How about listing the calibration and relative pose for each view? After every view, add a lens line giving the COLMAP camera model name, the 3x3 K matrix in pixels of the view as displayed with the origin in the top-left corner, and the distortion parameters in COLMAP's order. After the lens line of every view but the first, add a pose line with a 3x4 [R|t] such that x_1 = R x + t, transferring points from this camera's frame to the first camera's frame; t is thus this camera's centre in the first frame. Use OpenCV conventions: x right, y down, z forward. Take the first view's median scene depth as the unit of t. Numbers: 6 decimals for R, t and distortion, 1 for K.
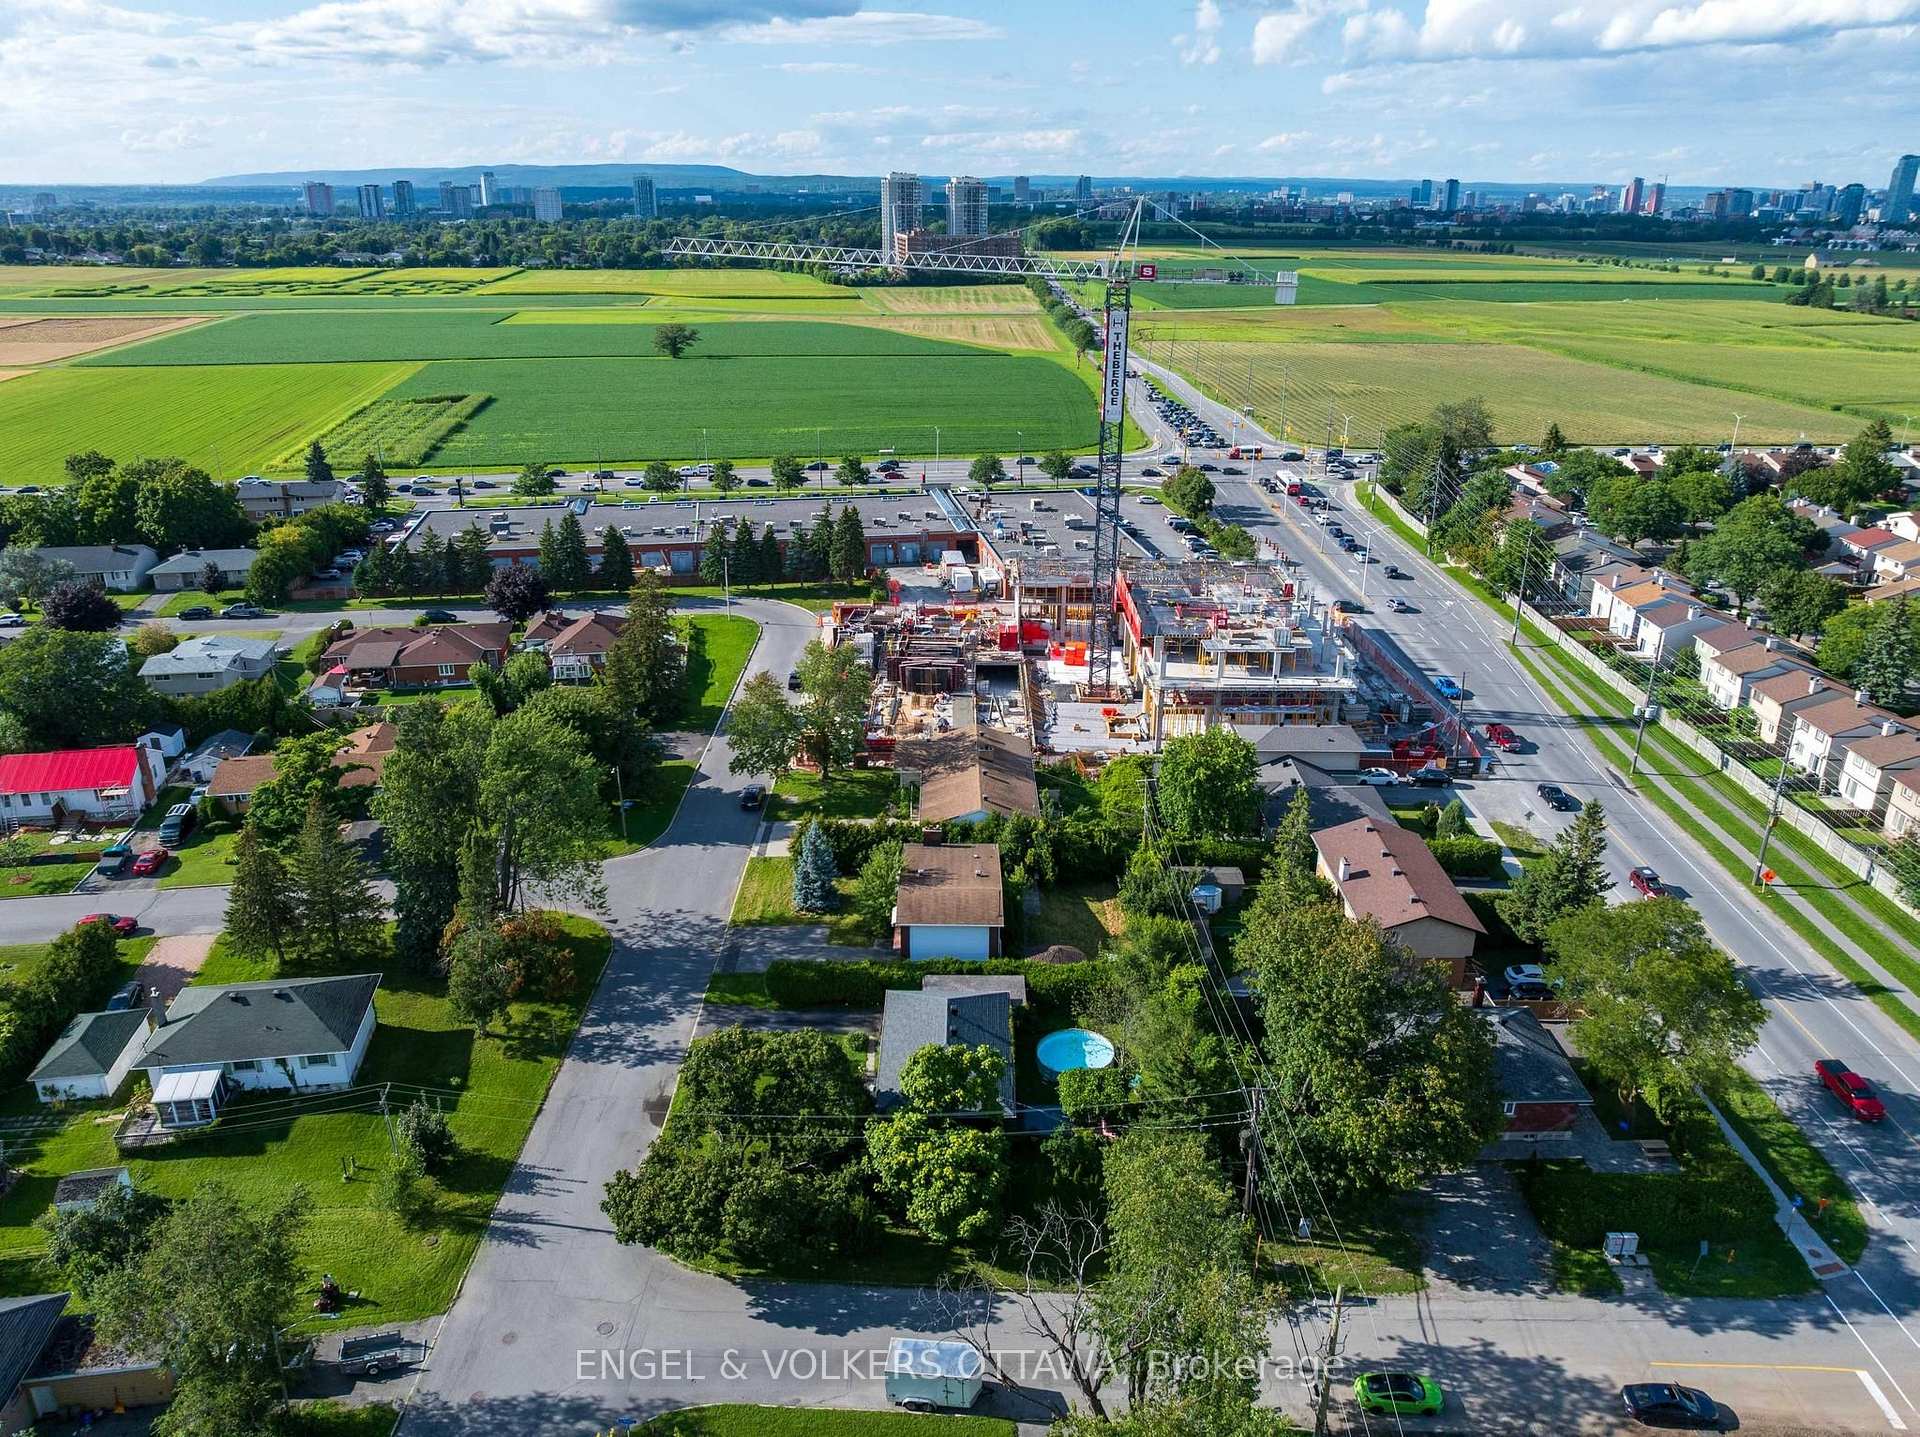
lens RADIAL K [[1350.9, 0, 959.8], [0, 1350.9, 706.2], [0, 0, 1]] dist [-0.049772, 0.025887]
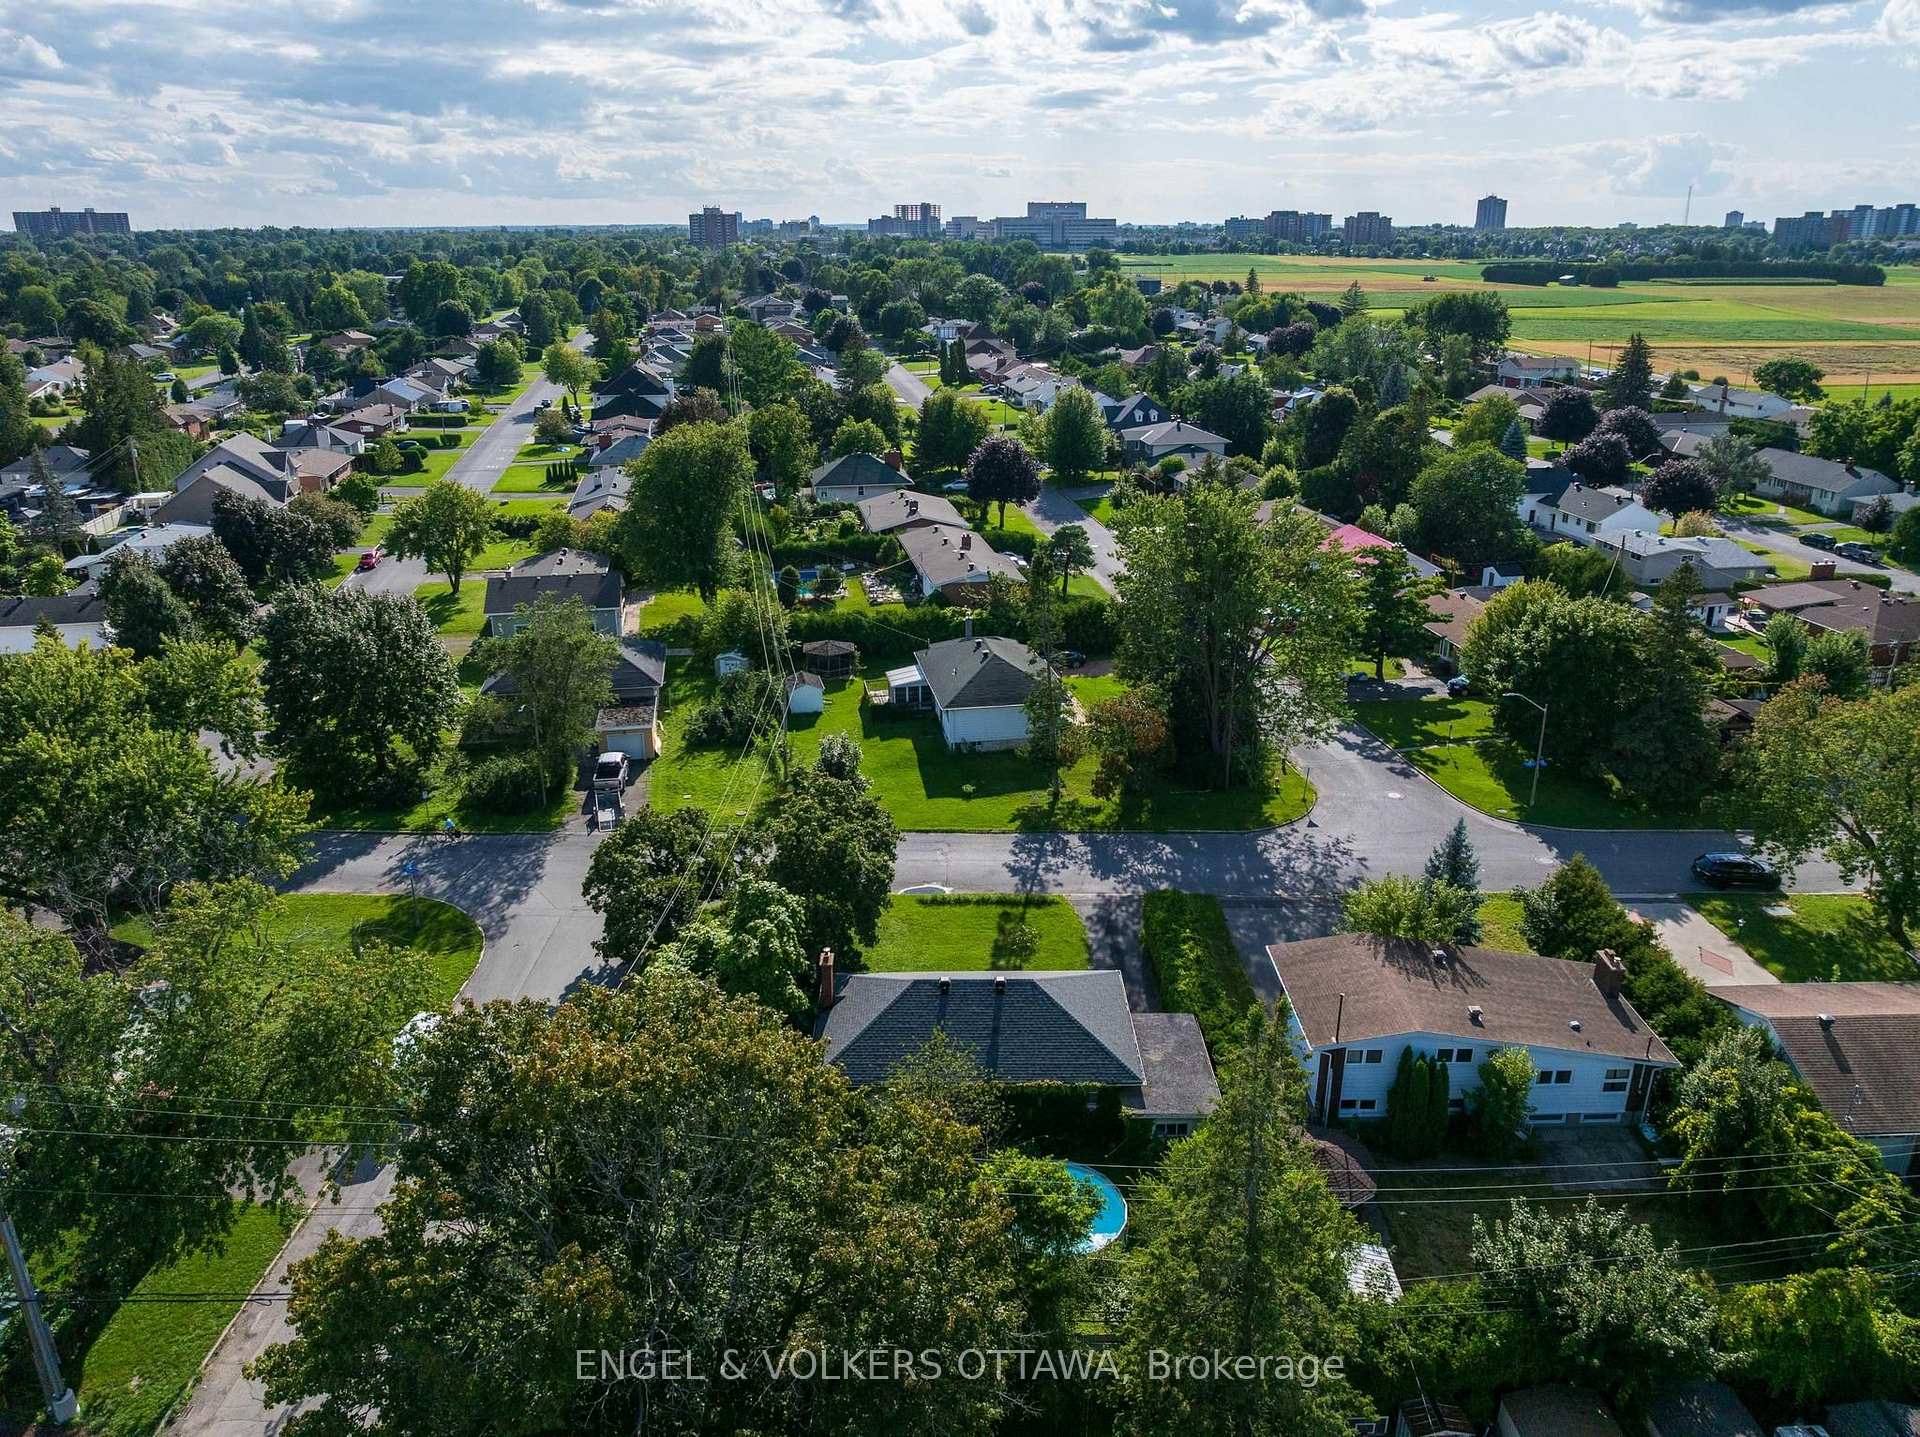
lens RADIAL K [[1350.9, 0, 960.4], [0, 1350.9, 724.8], [0, 0, 1]] dist [-0.049772, 0.025887]
pose [[0.011896, 0.344011, -0.938890, 0.296510], [-0.360394, 0.877324, 0.316887, -0.041394], [0.932724, 0.334601, 0.134416, 0.457280]]
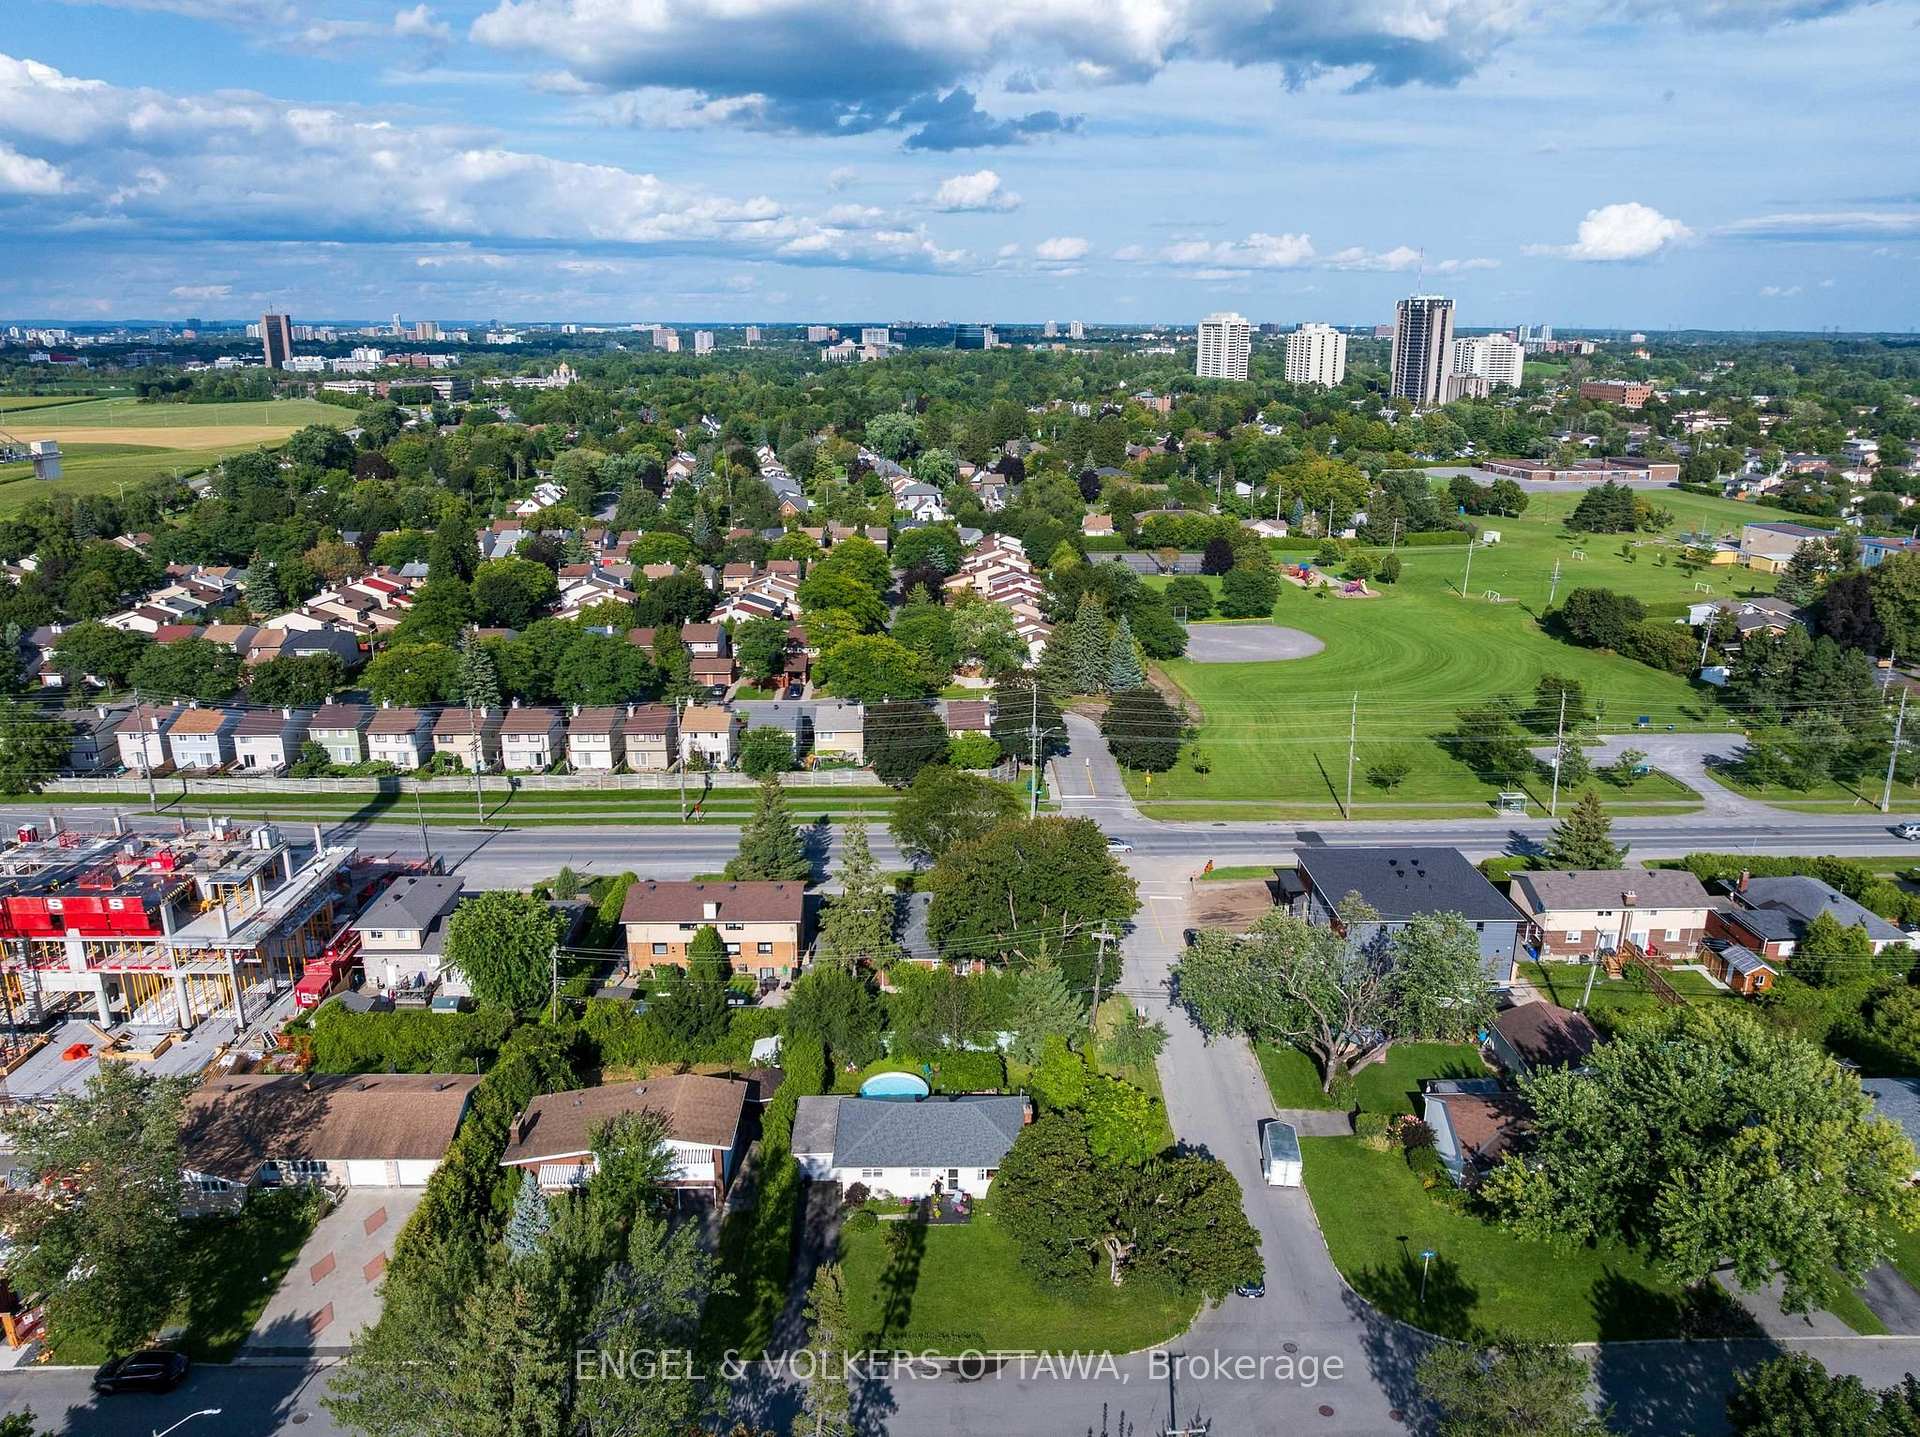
lens RADIAL K [[1350.9, 0, 959.2], [0, 1350.9, 716.2], [0, 0, 1]] dist [-0.049772, 0.025887]
pose [[-0.023025, -0.285697, 0.958043, -0.495109], [0.359462, 0.891844, 0.274595, -0.169654], [-0.932876, 0.350702, 0.082163, 0.416939]]
